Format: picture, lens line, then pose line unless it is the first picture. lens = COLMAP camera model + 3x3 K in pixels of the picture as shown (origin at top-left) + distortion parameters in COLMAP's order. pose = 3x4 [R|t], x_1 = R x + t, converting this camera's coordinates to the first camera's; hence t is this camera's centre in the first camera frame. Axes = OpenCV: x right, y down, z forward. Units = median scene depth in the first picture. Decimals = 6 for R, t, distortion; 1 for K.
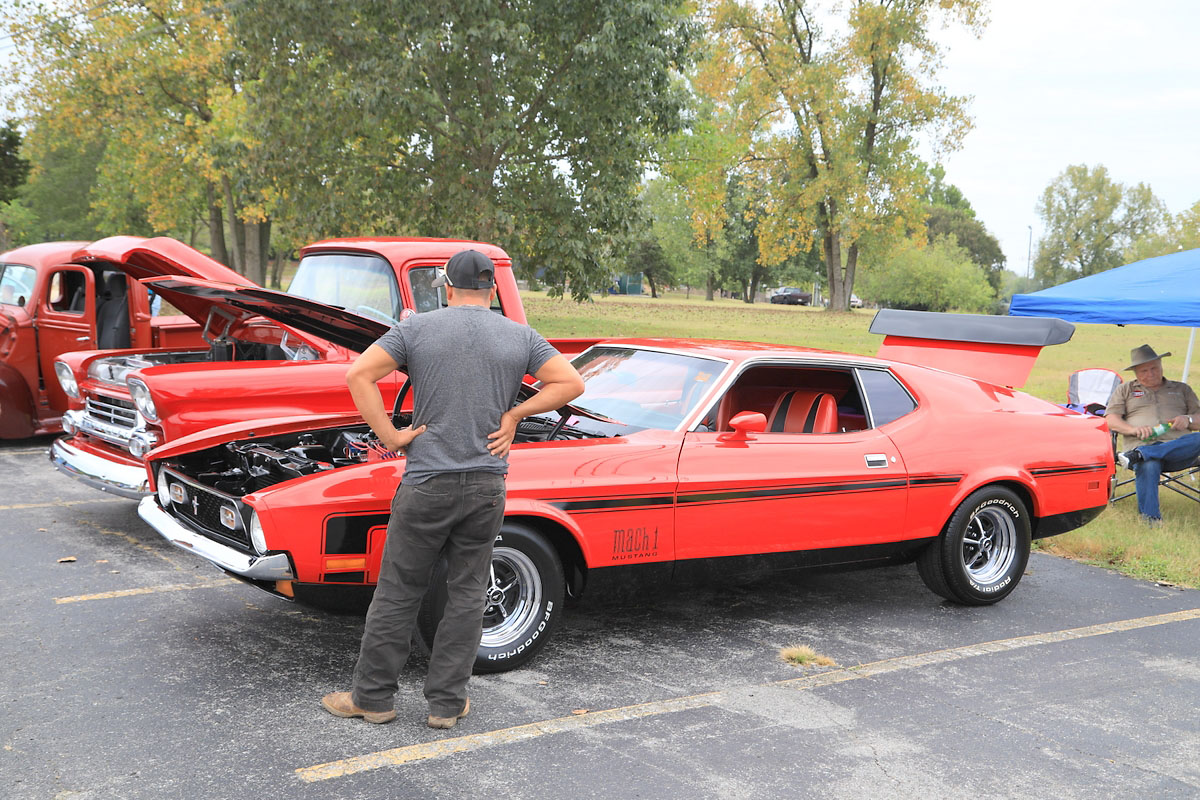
lens RADIAL K [[1455.9, 0, 605.9], [0, 1455.9, 407.9], [0, 0, 1]] dist [0.085688, 0.000000]
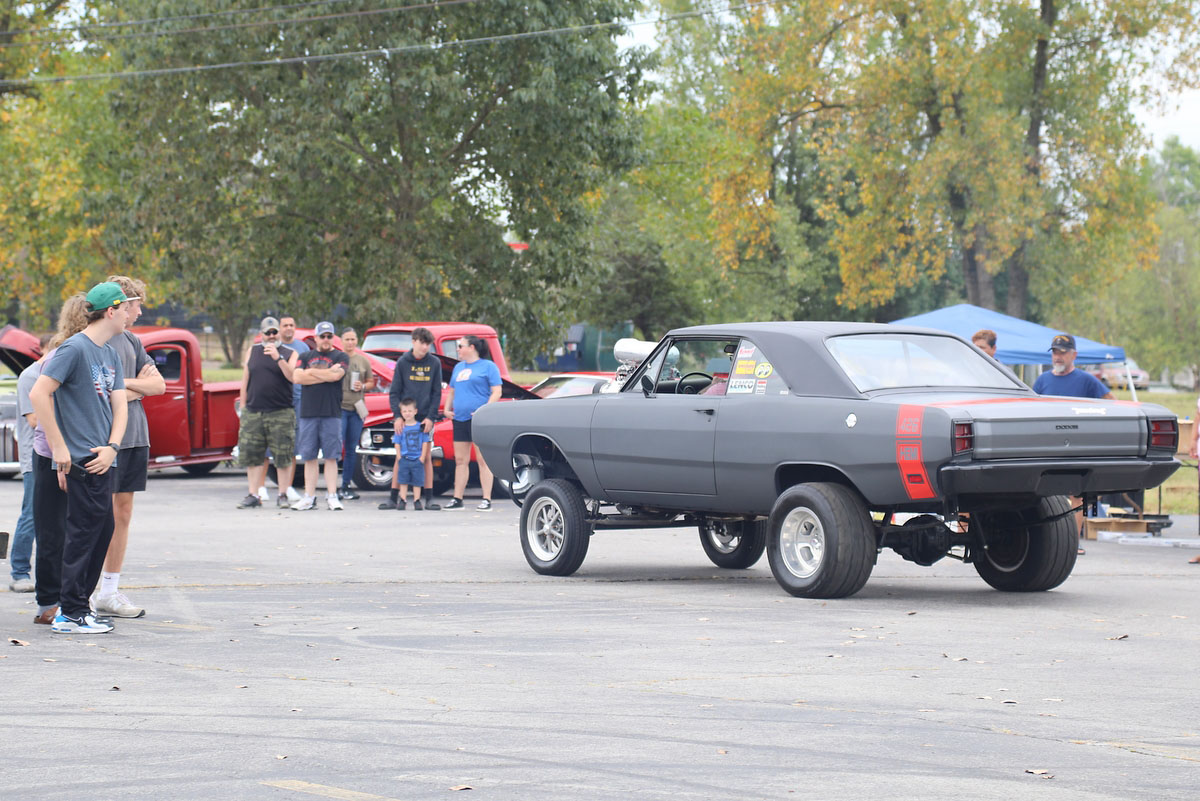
lens RADIAL K [[3586.8, 0, 600.3], [0, 3586.8, 400.7], [0, 0, 1]] dist [-0.150051, 0.000000]
pose [[0.999566, -0.025631, 0.014517, -0.003421], [0.026592, 0.997160, -0.070467, 0.097431], [-0.012670, 0.070822, 0.997408, -1.131741]]
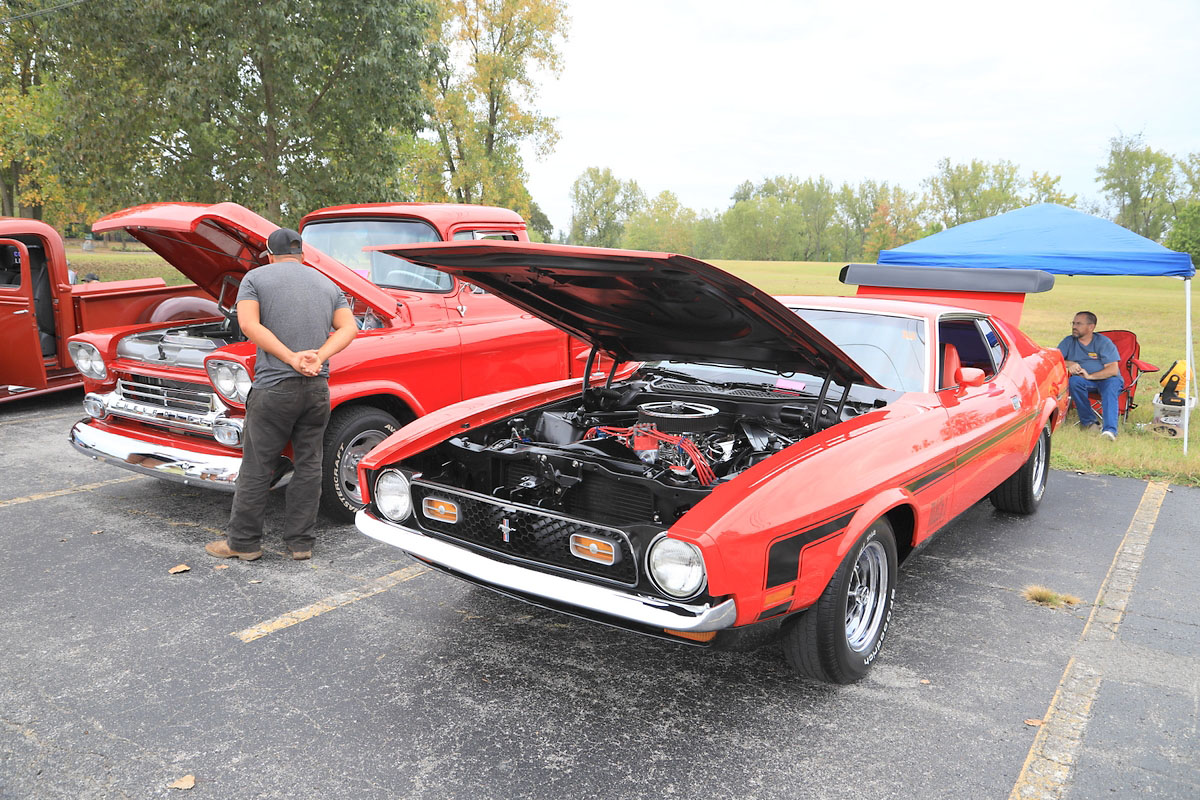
lens RADIAL K [[976.3, 0, 653.4], [0, 976.3, 410.9], [0, 0, 1]] dist [-0.076318, 0.057718]
pose [[0.935062, -0.072947, 0.346897, -0.085453], [0.043432, 0.994800, 0.092118, -0.009762], [-0.351813, -0.071070, 0.933368, 0.106453]]
